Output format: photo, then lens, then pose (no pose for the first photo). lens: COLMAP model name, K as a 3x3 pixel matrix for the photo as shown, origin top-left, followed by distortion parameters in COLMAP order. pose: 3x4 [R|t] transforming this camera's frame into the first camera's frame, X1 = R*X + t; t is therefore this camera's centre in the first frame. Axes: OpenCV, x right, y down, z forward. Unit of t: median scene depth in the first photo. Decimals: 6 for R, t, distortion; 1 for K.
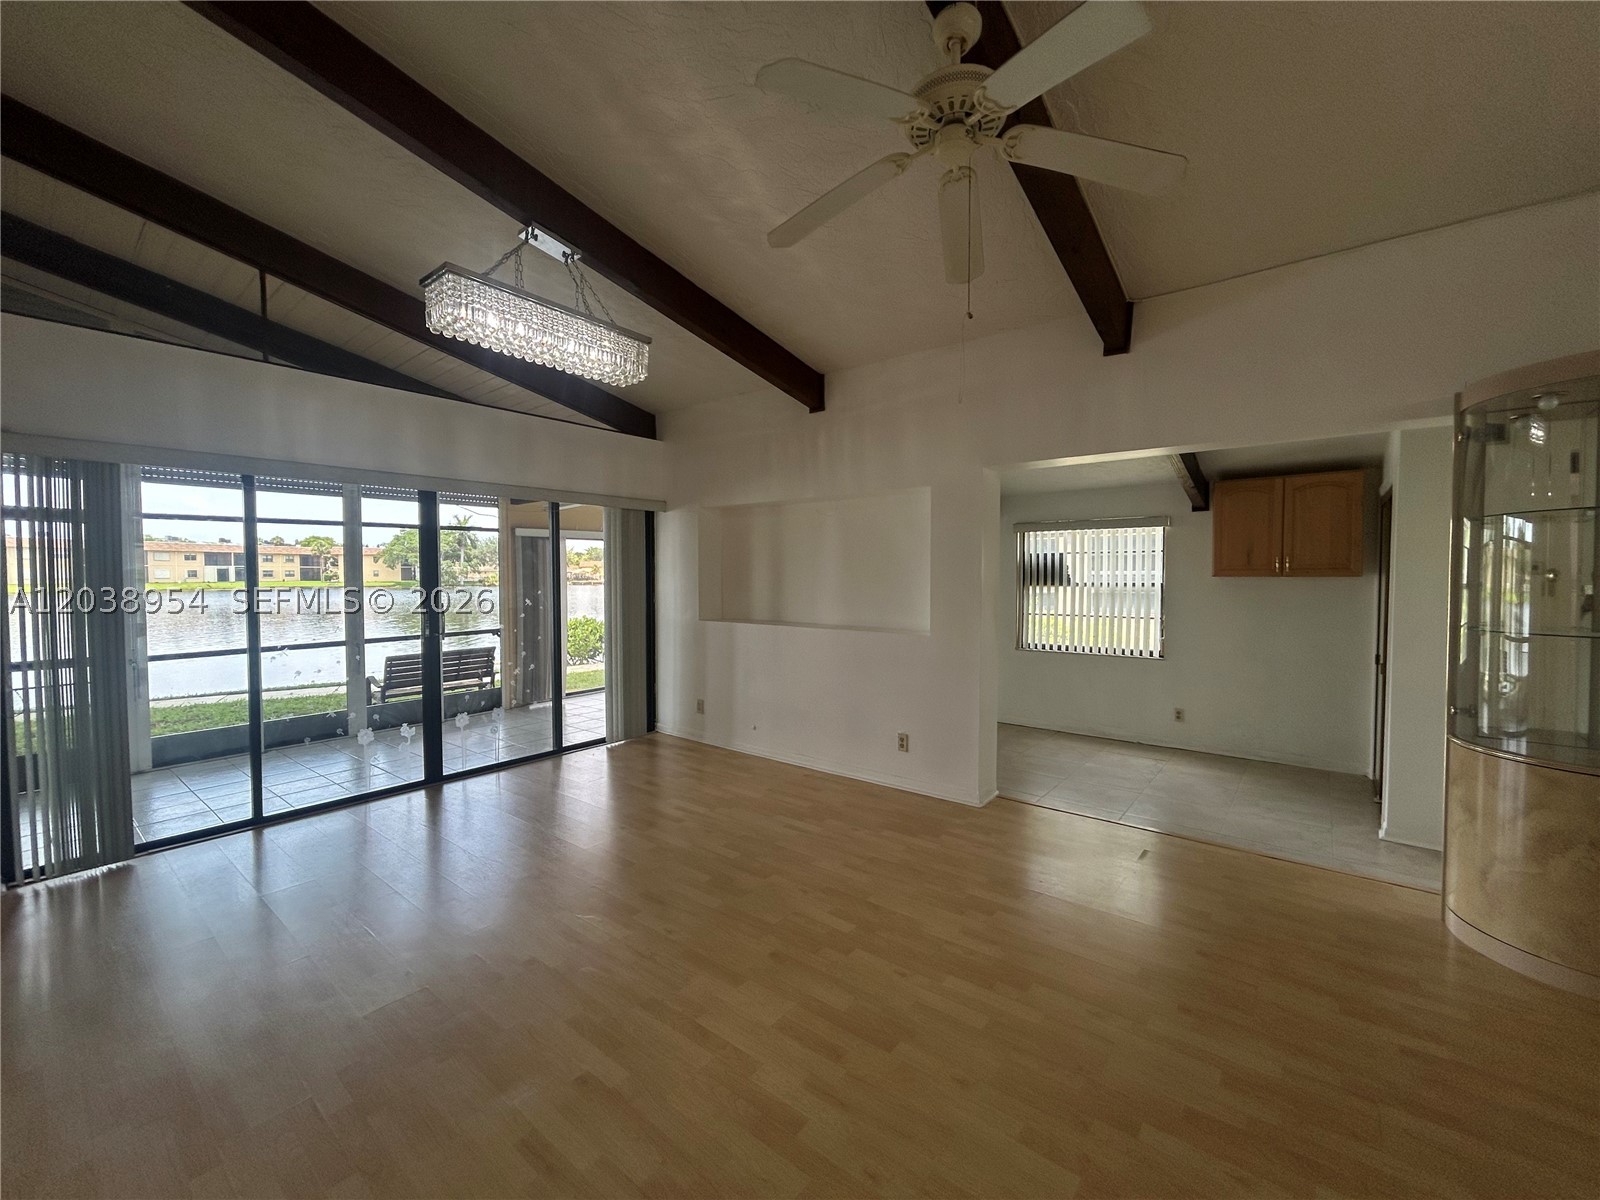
lens RADIAL K [[652.4, 0, 795.2], [0, 652.4, 596.2], [0, 0, 1]] dist [0.000350, 0.000397]
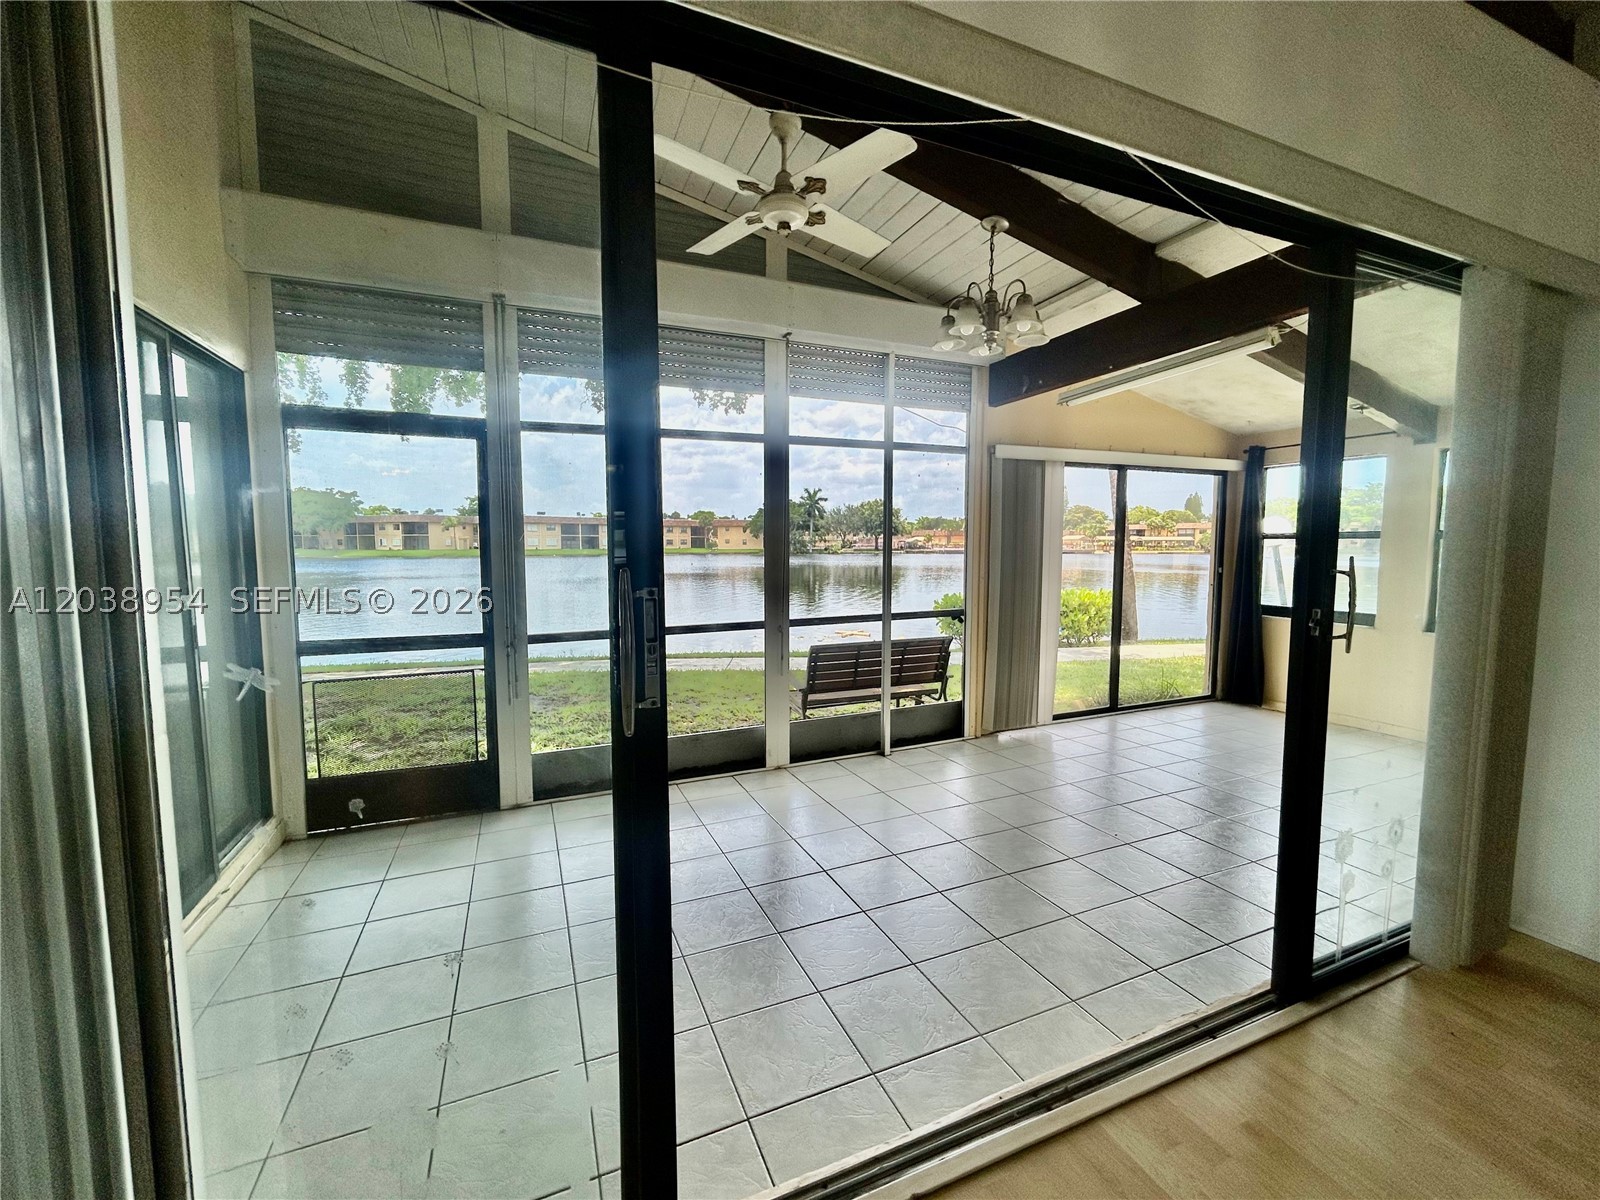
lens RADIAL K [[651.1, 0, 798.6], [0, 651.1, 595.7], [0, 0, 1]] dist [0.000089, -0.000034]
pose [[0.884957, 0.038238, -0.464101, -0.416518], [-0.016962, 0.998609, 0.049932, 0.012038], [0.465364, -0.036316, 0.884374, 0.515494]]
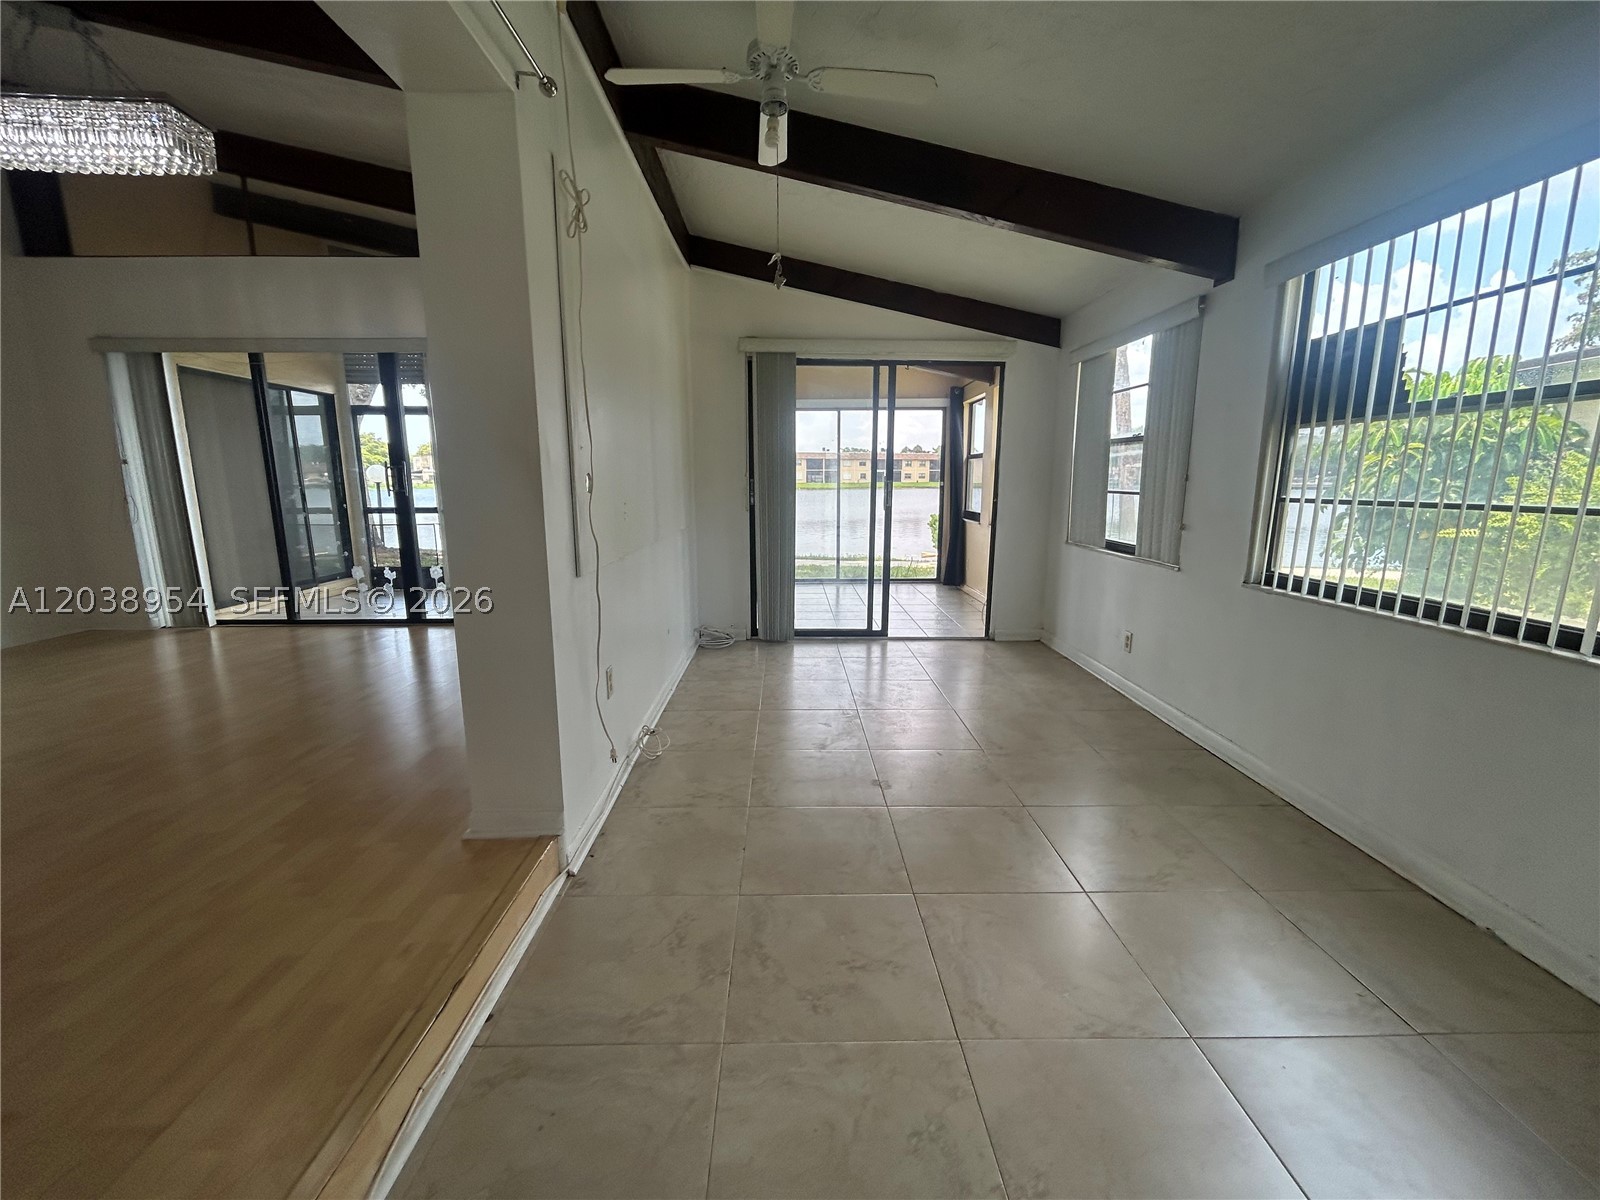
lens RADIAL K [[652.2, 0, 799.4], [0, 652.2, 599.6], [0, 0, 1]] dist [0.001071, 0.000222]
pose [[0.640684, 0.138757, -0.755163, 0.566478], [-0.023257, 0.986591, 0.161550, 0.036838], [0.767452, -0.085940, 0.635320, 0.628533]]
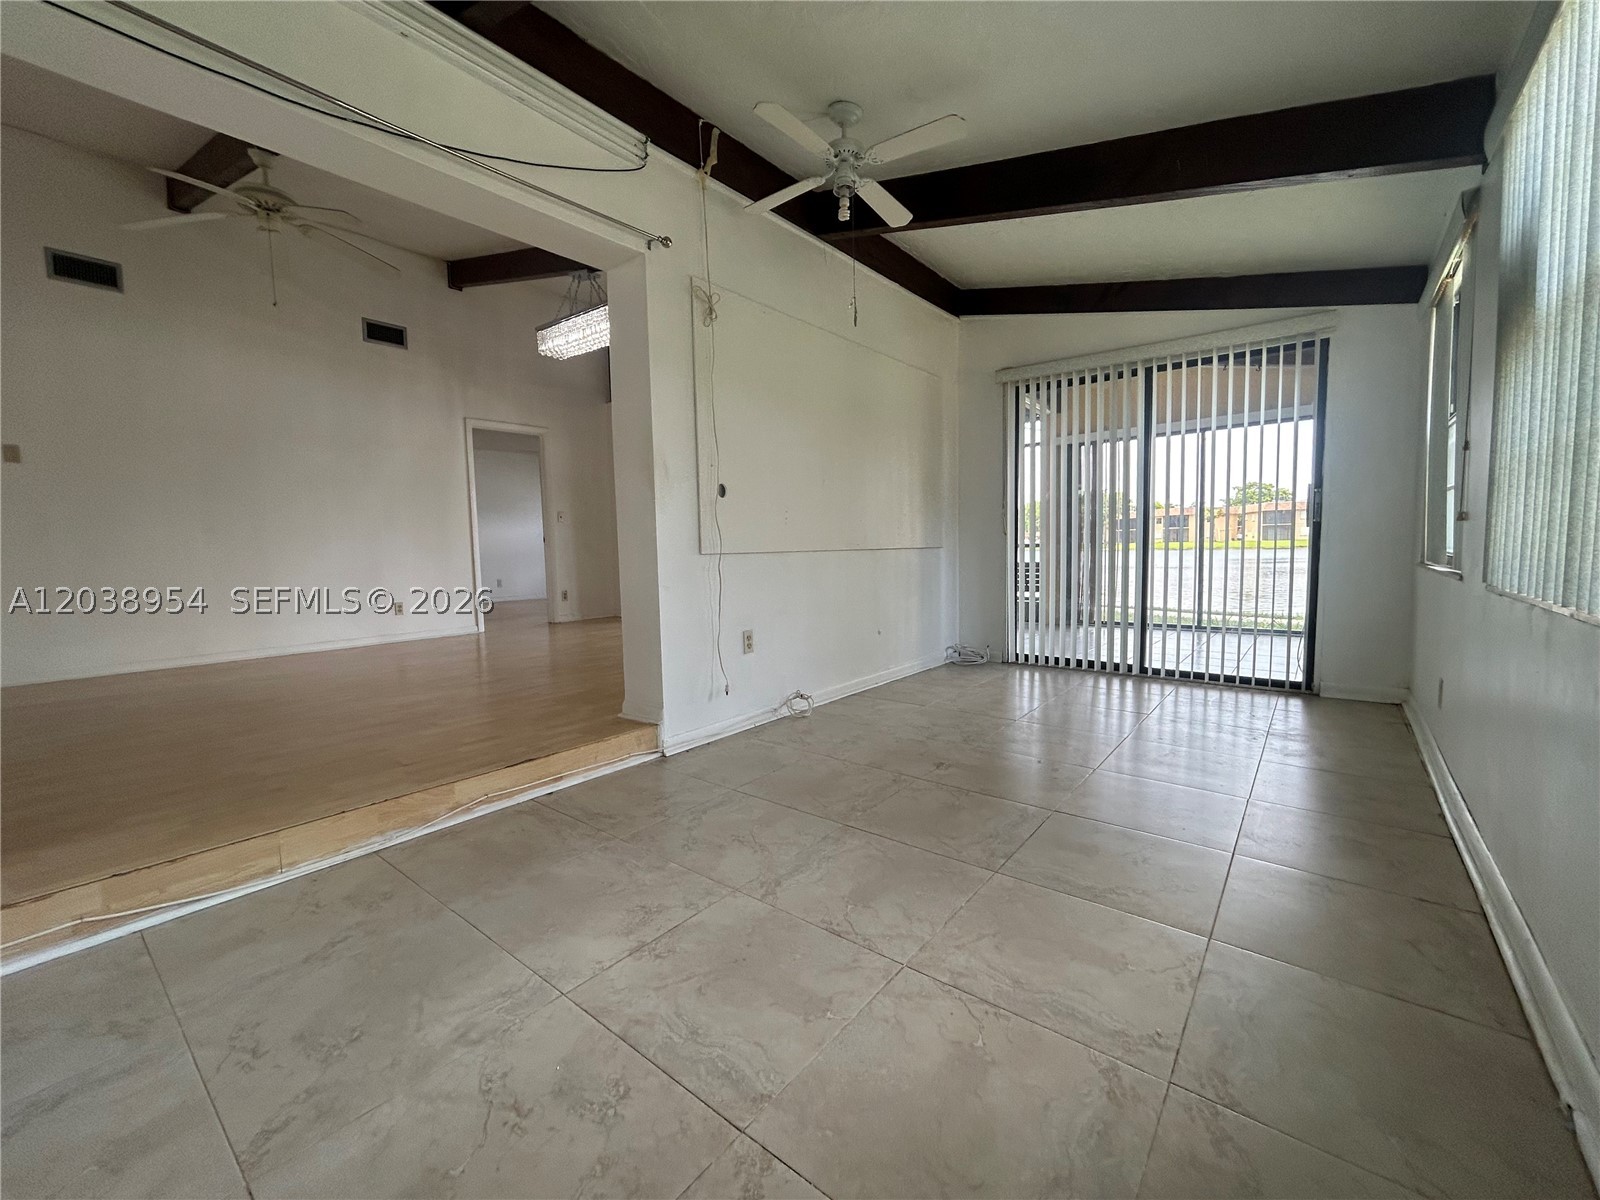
lens RADIAL K [[651.1, 0, 798.6], [0, 651.1, 595.7], [0, 0, 1]] dist [0.000089, -0.000034]
pose [[0.001947, 0.076169, -0.997093, 0.733165], [-0.012221, 0.997022, 0.076139, 0.079296], [0.999923, 0.012038, 0.002872, 0.842900]]
